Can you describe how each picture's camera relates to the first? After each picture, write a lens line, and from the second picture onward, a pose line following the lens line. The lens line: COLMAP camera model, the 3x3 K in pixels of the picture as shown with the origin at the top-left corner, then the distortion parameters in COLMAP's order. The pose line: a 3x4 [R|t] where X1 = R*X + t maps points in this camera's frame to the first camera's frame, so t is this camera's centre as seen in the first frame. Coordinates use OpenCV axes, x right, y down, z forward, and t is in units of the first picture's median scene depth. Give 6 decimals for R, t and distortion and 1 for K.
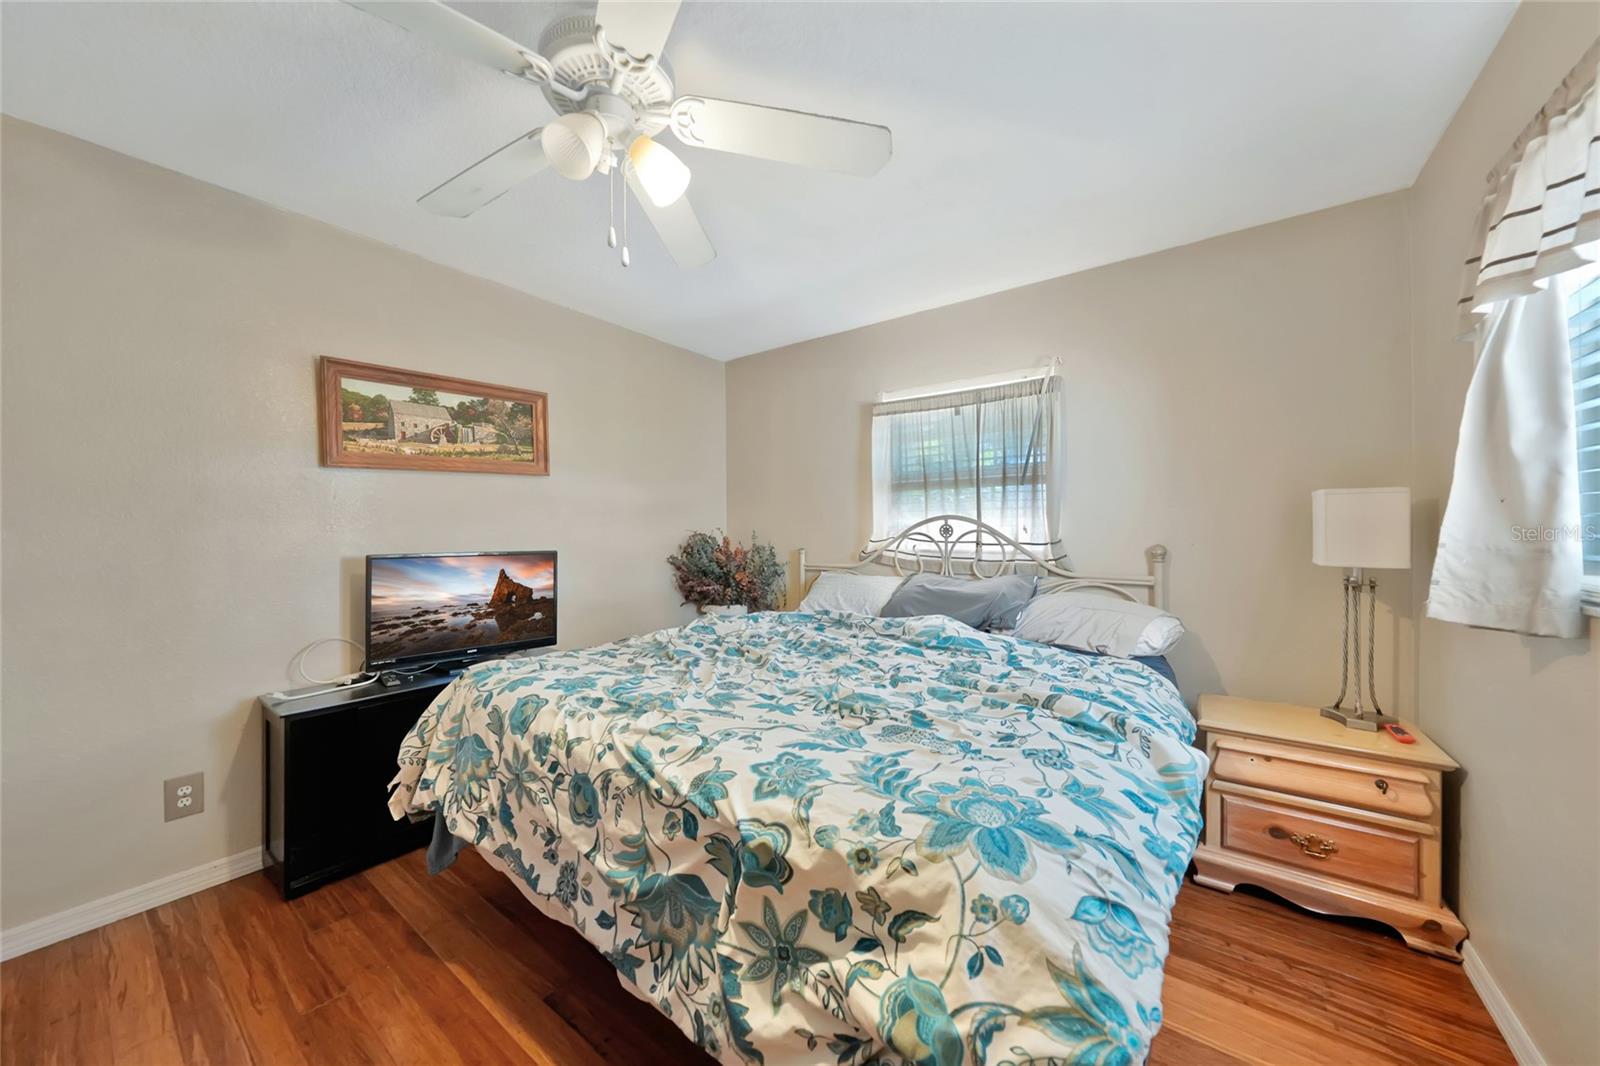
lens RADIAL K [[551.2, 0, 800.0], [0, 551.2, 533.0], [0, 0, 1]] dist [-0.011633, 0.000005]
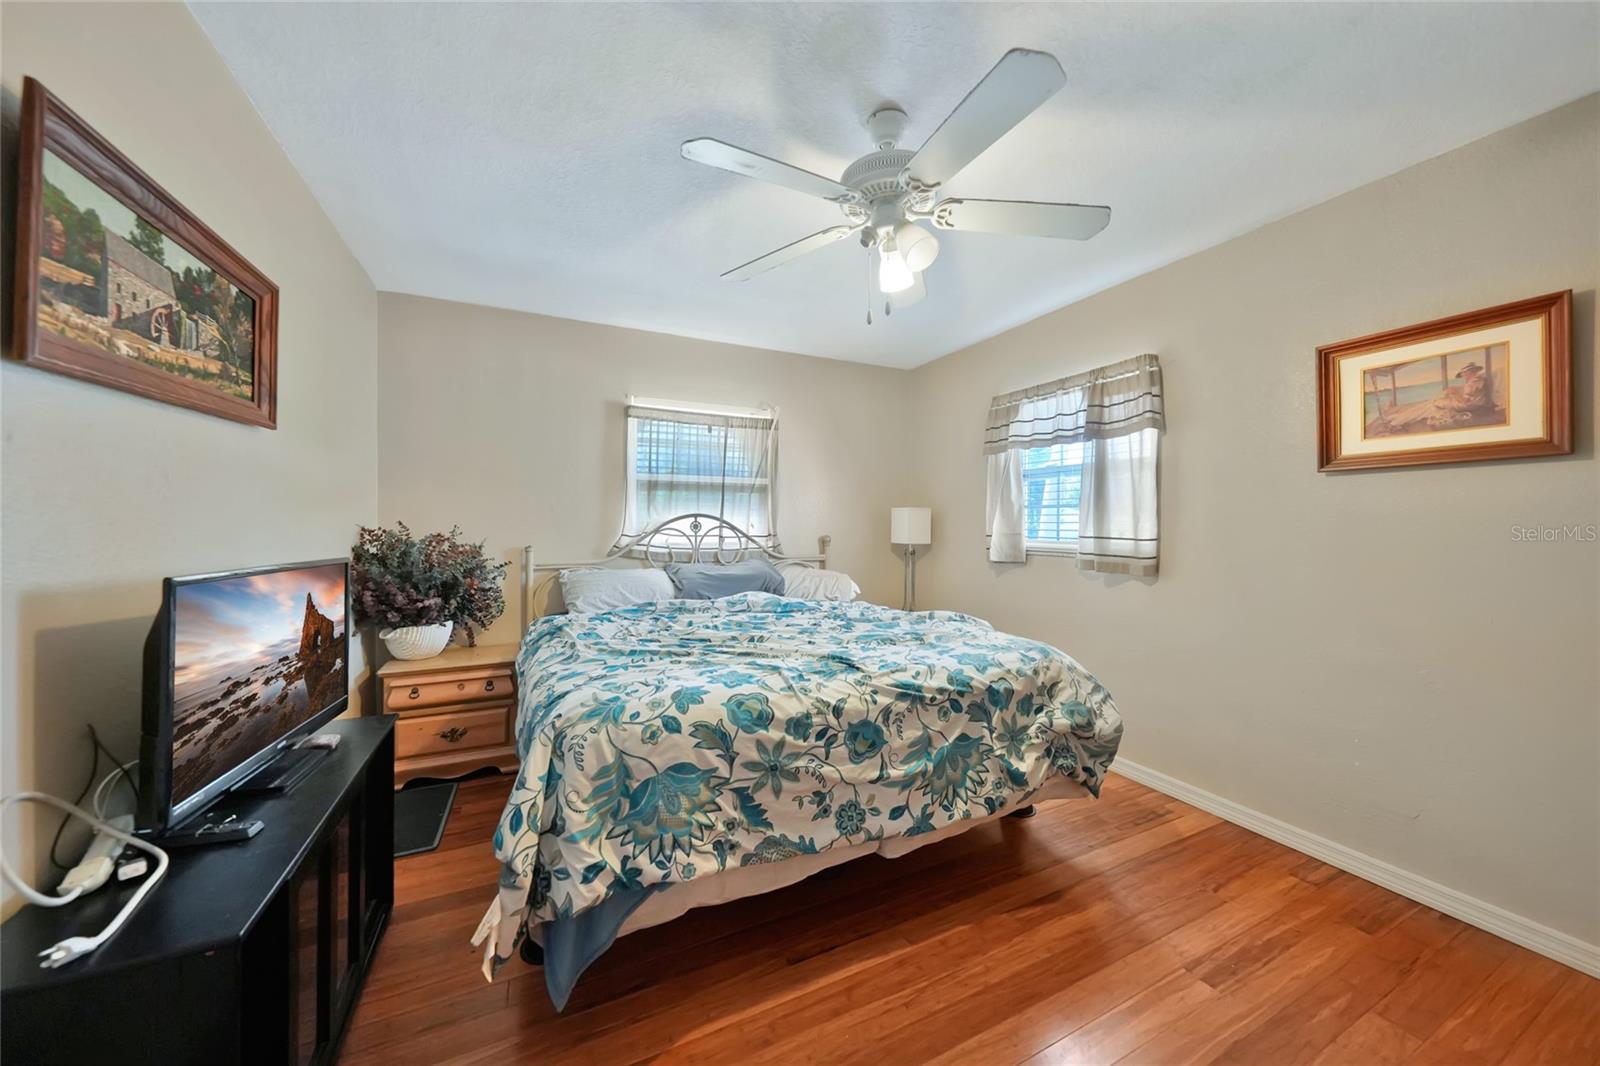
lens RADIAL K [[551.2, 0, 800.0], [0, 551.2, 533.0], [0, 0, 1]] dist [-0.011633, 0.000005]
pose [[0.469957, -0.007636, 0.882656, -0.872394], [0.001781, 0.999969, 0.007702, 0.001131], [-0.882687, -0.002047, 0.469956, 0.300171]]
